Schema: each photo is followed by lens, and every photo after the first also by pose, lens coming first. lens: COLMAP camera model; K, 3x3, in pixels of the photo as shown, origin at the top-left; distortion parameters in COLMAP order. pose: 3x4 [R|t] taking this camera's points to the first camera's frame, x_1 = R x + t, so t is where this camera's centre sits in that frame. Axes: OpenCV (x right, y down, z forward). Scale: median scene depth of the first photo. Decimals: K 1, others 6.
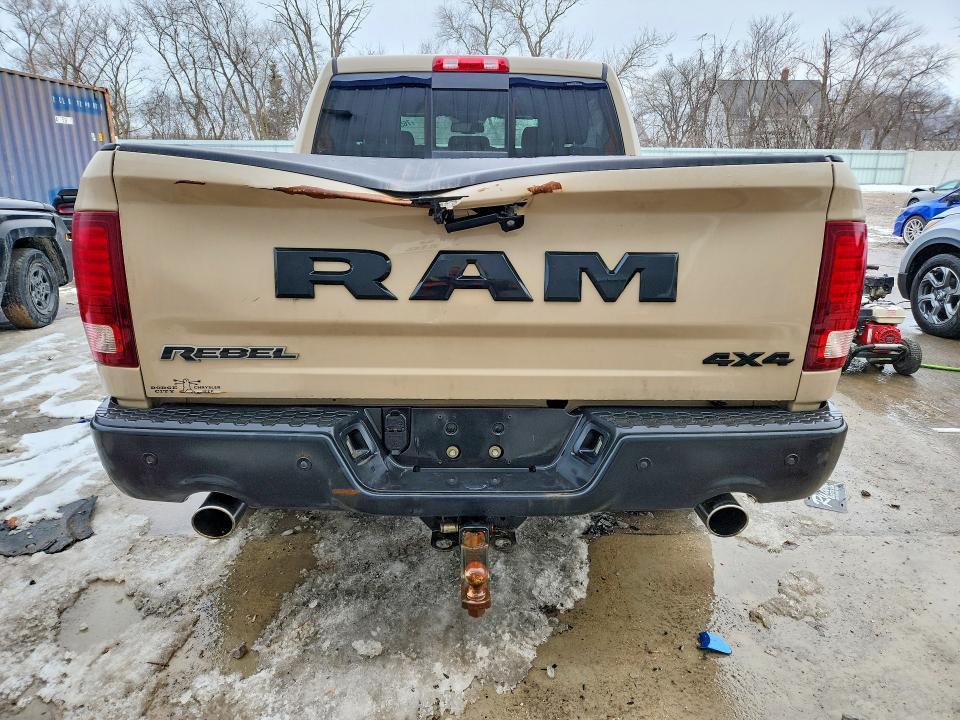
lens RADIAL K [[743.2, 0, 480.0], [0, 743.2, 360.0], [0, 0, 1]] dist [0.034891, -0.006264]
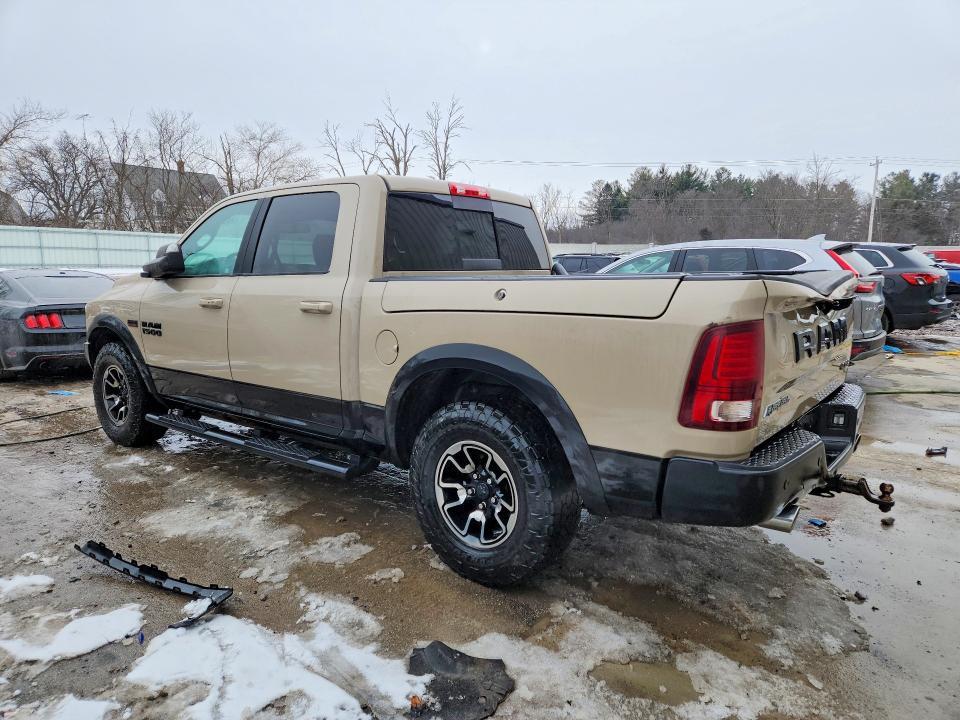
lens RADIAL K [[743.2, 0, 480.0], [0, 743.2, 360.0], [0, 0, 1]] dist [0.034891, -0.006264]
pose [[0.551015, -0.125114, 0.825063, -0.318341], [0.200306, 0.979622, 0.014778, -0.042427], [-0.810099, 0.157122, 0.564848, 0.103470]]
